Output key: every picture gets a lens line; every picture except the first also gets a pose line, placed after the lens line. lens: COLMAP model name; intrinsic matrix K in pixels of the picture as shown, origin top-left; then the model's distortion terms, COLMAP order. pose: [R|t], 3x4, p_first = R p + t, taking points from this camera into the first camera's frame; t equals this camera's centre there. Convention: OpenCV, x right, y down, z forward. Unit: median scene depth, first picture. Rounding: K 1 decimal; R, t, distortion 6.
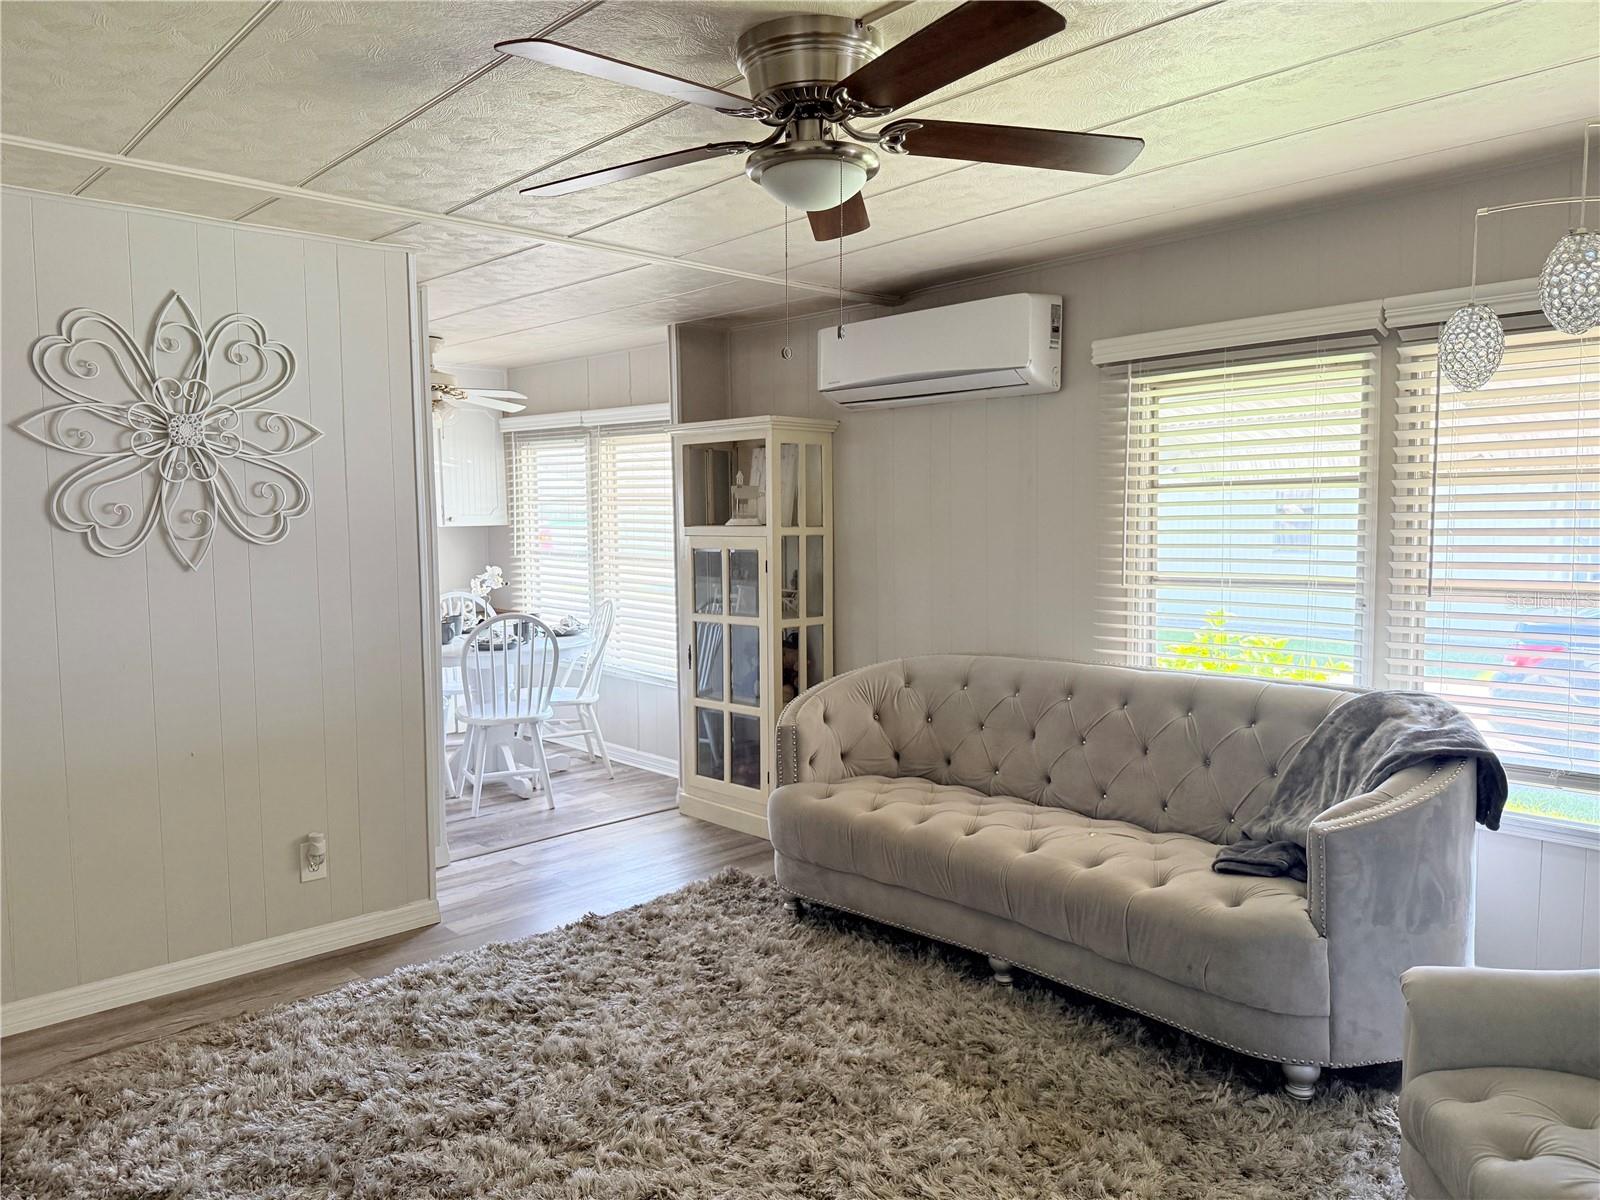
lens RADIAL K [[1144.7, 0, 800.0], [0, 1144.7, 600.0], [0, 0, 1]] dist [0.028458, -0.044532]
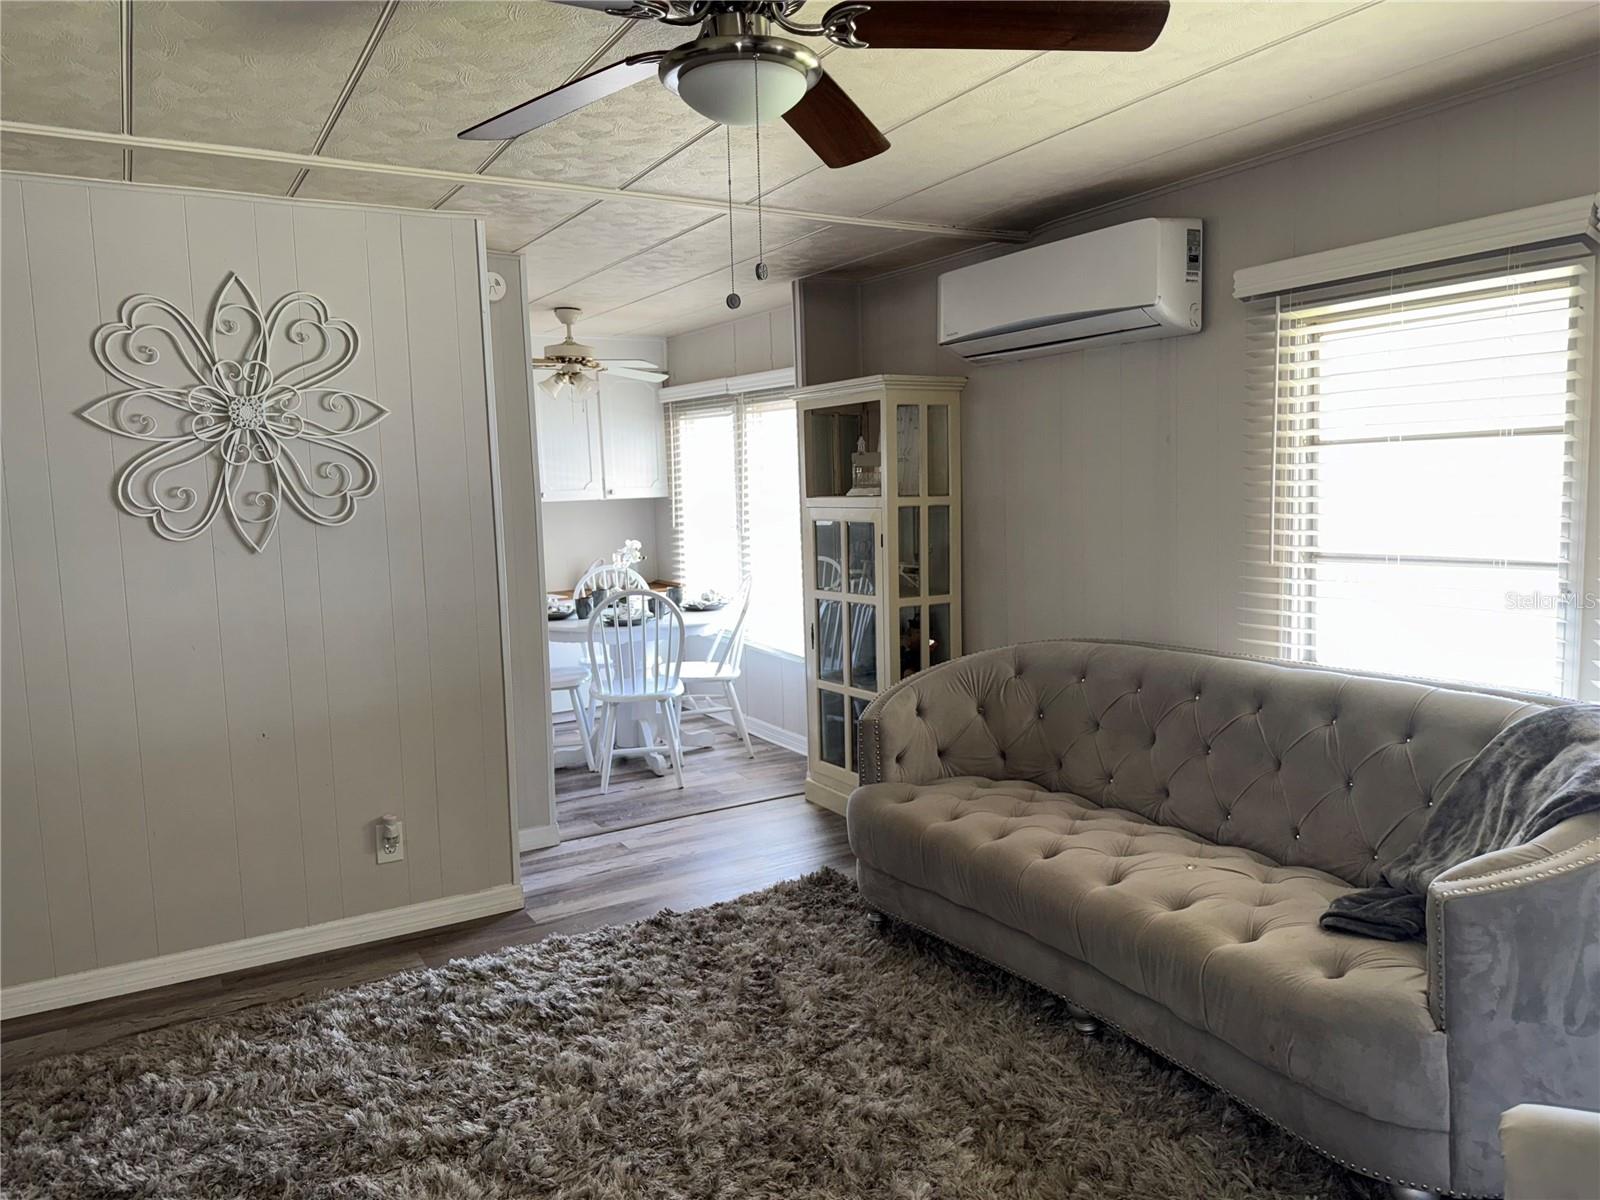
lens RADIAL K [[1144.7, 0, 800.0], [0, 1144.7, 600.0], [0, 0, 1]] dist [0.028458, -0.044532]
pose [[0.975760, 0.005004, -0.218785, 0.154346], [0.002198, 0.999464, 0.032660, -0.016366], [0.218831, -0.032349, 0.975226, 0.125703]]
